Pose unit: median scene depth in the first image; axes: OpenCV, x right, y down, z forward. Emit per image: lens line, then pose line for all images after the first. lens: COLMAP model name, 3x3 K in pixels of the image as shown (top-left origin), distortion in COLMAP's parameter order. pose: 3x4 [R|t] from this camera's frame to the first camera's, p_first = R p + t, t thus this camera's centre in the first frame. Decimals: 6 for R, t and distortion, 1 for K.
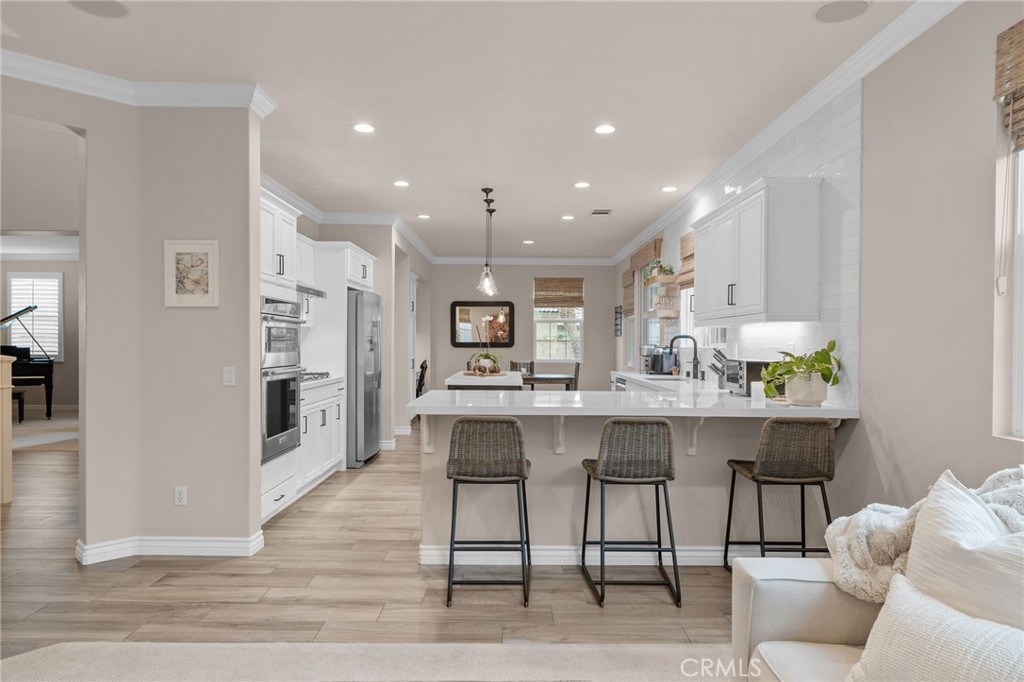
lens RADIAL K [[613.5, 0, 510.7], [0, 613.5, 341.3], [0, 0, 1]] dist [-0.004957, -0.001129]
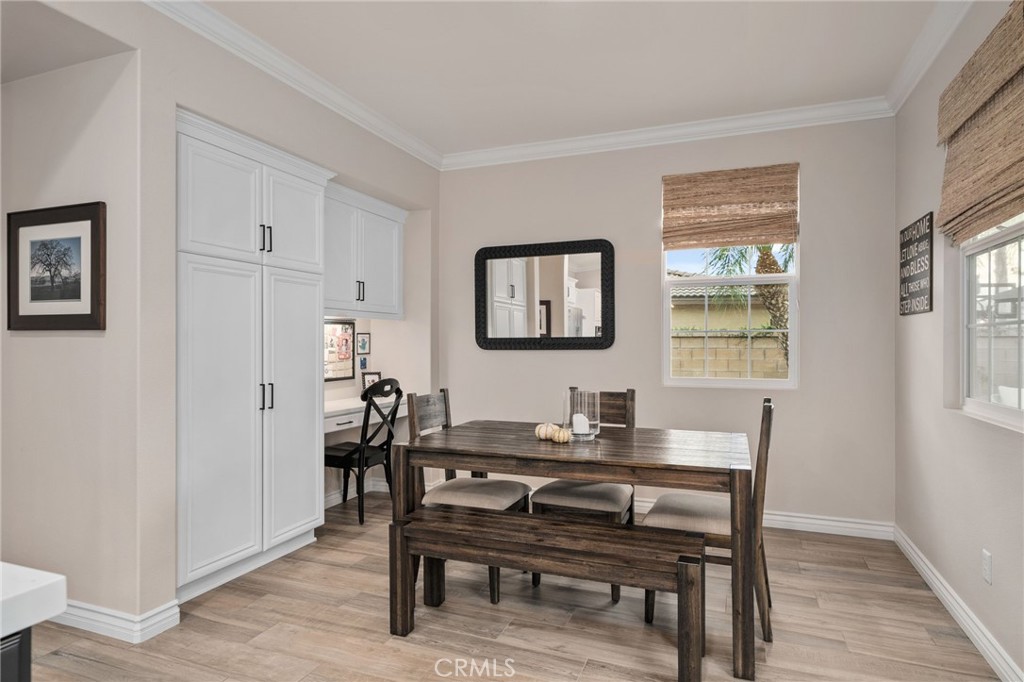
lens RADIAL K [[566.2, 0, 514.1], [0, 566.2, 341.8], [0, 0, 1]] dist [0.004974, 0.001459]
pose [[0.930536, -0.007582, -0.366123, 0.083580], [0.005379, 0.999961, -0.007039, 0.007448], [0.366162, 0.004580, 0.930540, 0.616585]]
